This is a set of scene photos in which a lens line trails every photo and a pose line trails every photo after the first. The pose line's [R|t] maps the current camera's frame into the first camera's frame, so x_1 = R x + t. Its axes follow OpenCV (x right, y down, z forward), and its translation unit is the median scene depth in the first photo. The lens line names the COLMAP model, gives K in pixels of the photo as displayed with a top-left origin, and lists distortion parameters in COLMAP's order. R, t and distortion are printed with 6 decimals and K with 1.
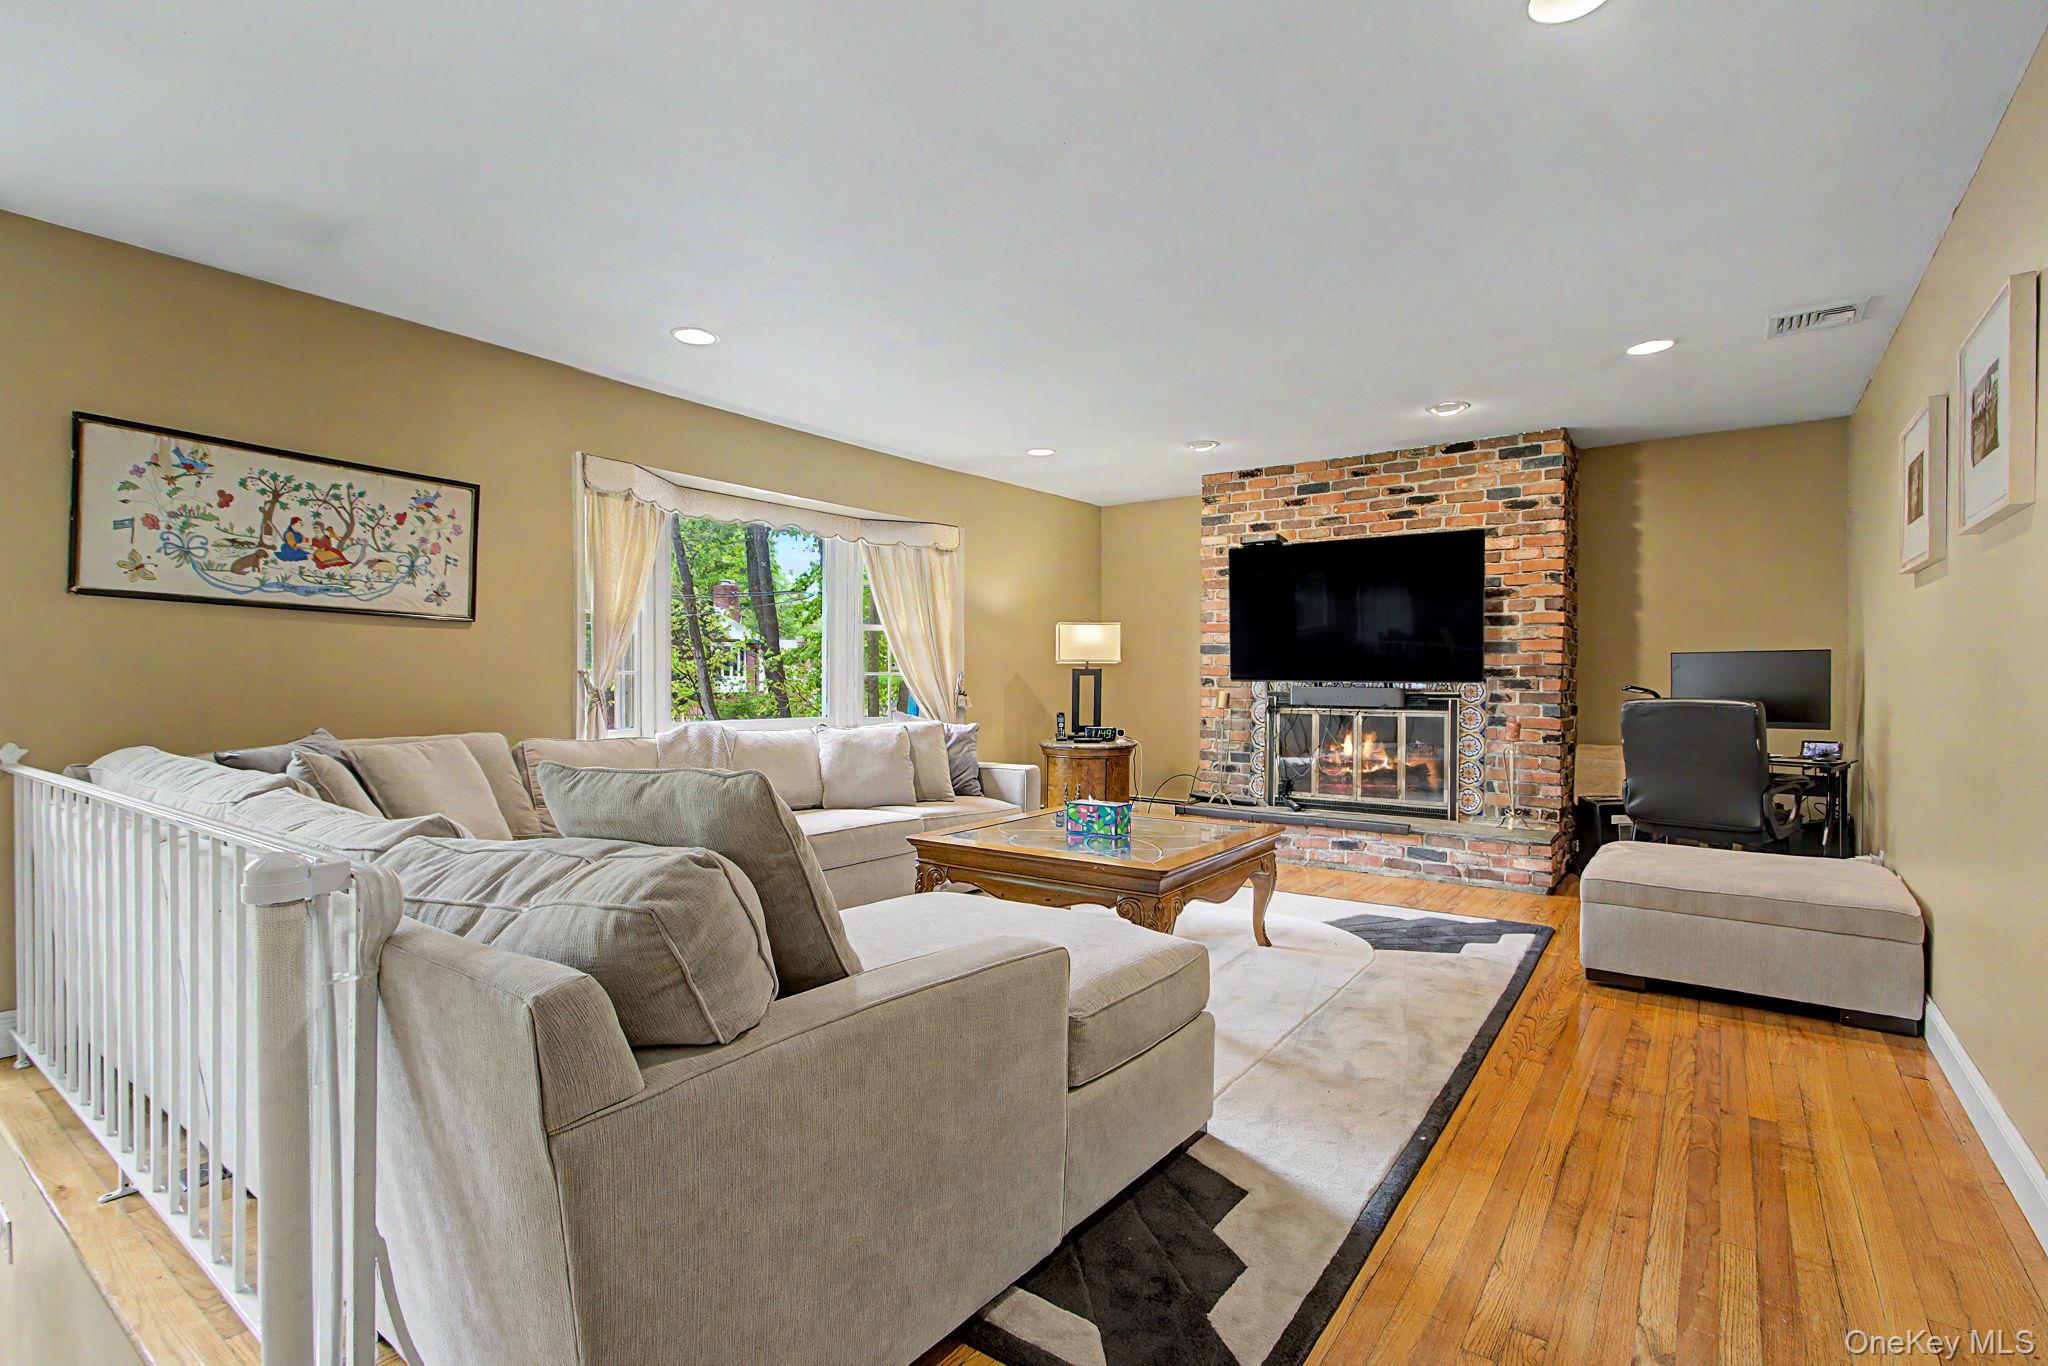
lens RADIAL K [[969.0, 0, 999.3], [0, 969.0, 686.9], [0, 0, 1]] dist [-0.011821, 0.030546]
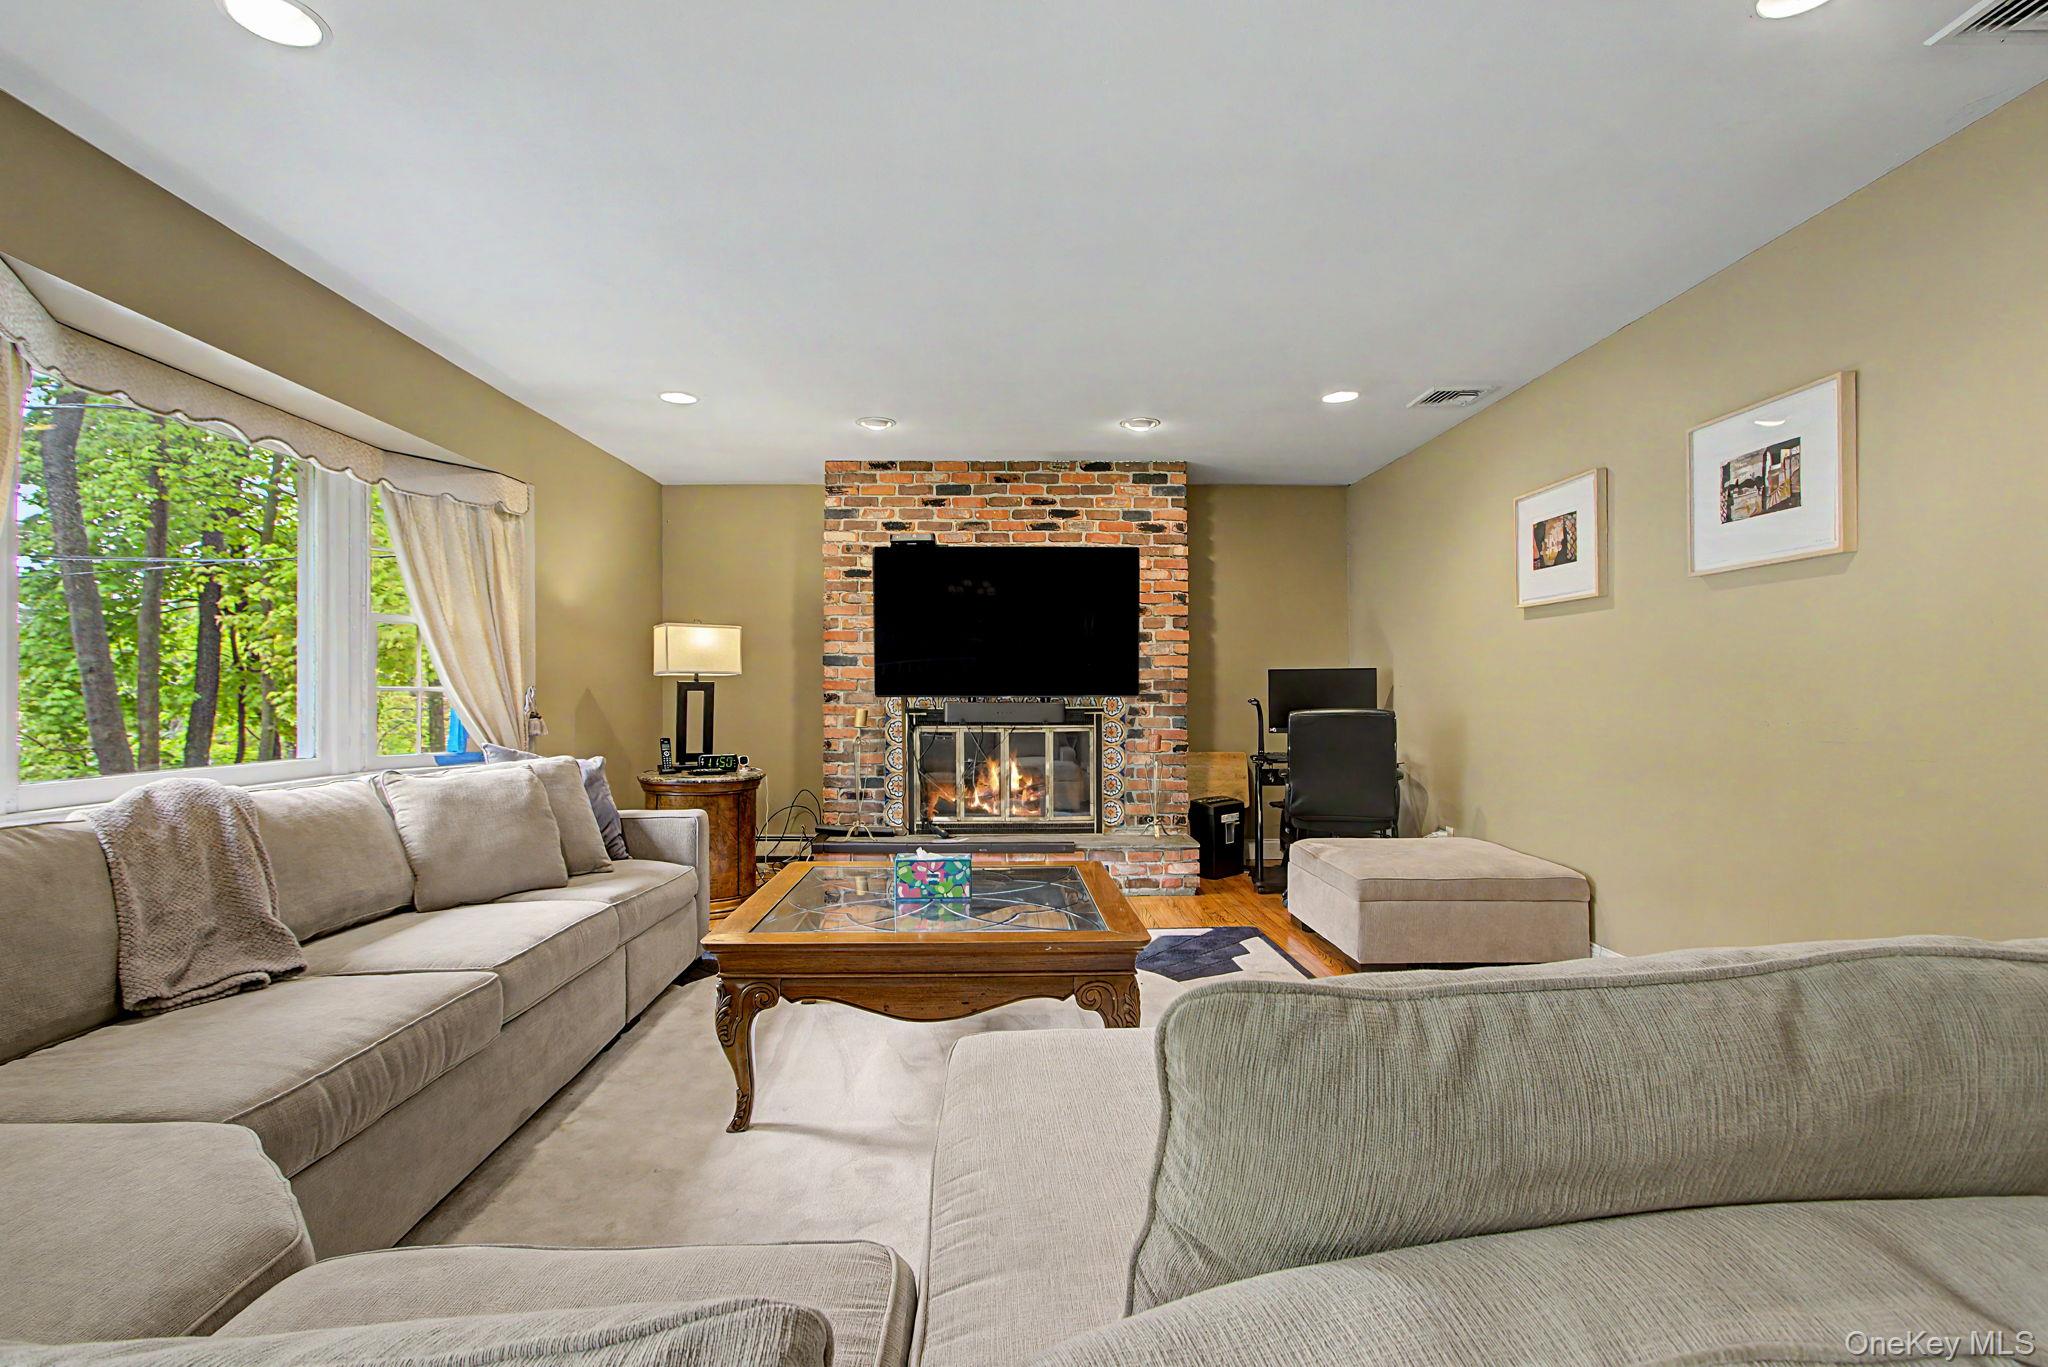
lens RADIAL K [[969.0, 0, 999.3], [0, 969.0, 687.4], [0, 0, 1]] dist [-0.011821, 0.030546]
pose [[0.794903, -0.000278, 0.606737, -0.221300], [0.009462, 0.999884, -0.011938, -0.002989], [-0.606663, 0.015231, 0.794813, 0.248655]]
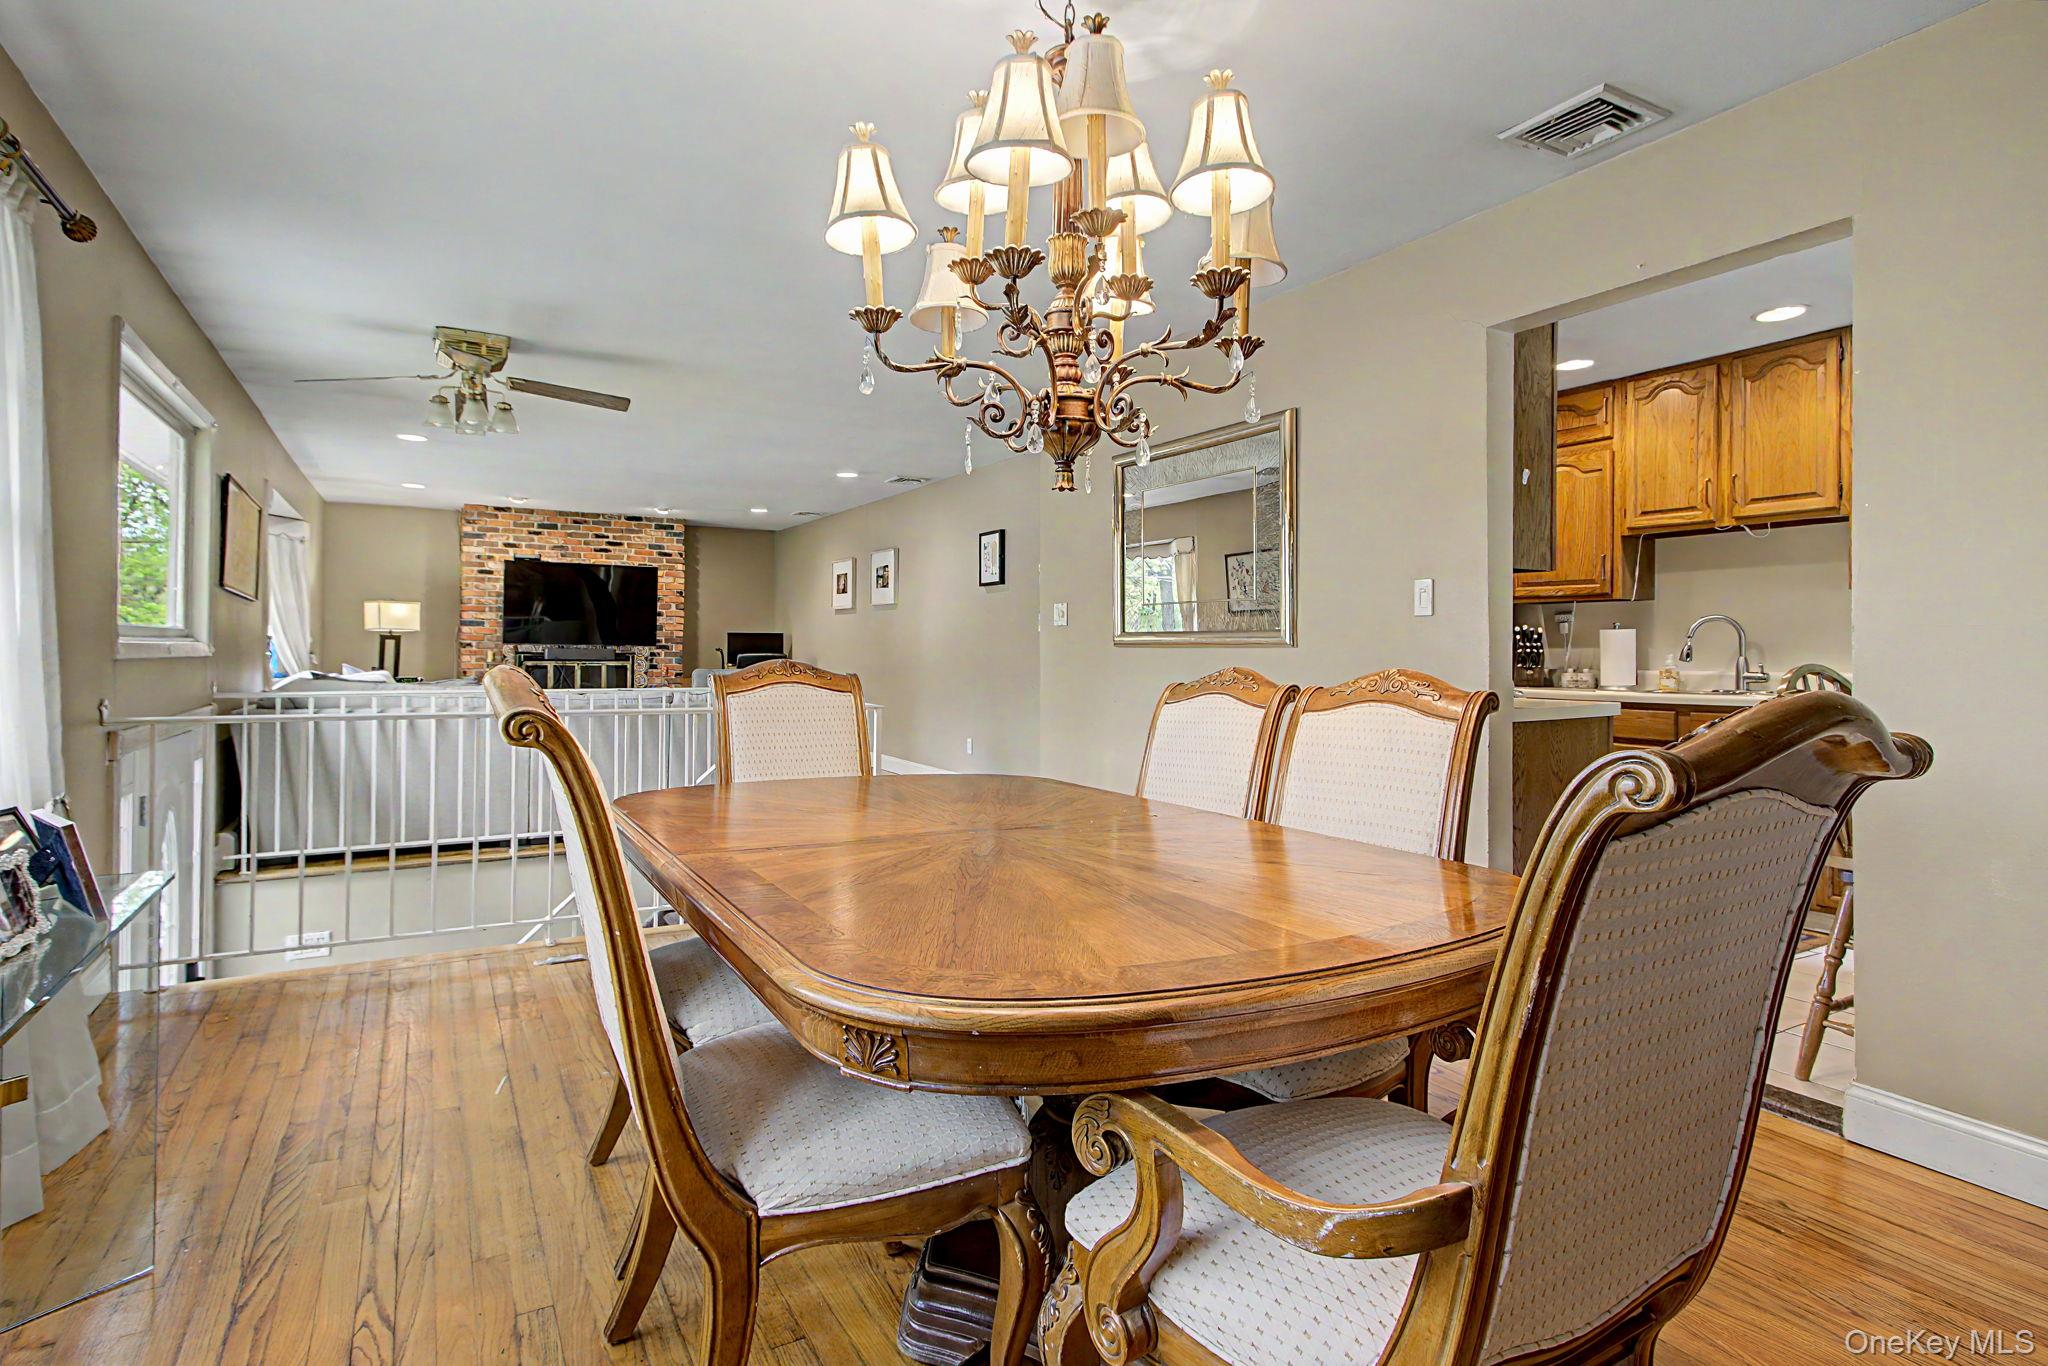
lens RADIAL K [[1102.2, 0, 1018.3], [0, 1102.2, 637.1], [0, 0, 1]] dist [-0.002630, 0.049798]
pose [[0.405293, 0.012257, 0.914105, -1.117791], [-0.000581, 0.999913, -0.013150, 0.005372], [-0.914187, 0.004798, 0.405265, -0.506089]]
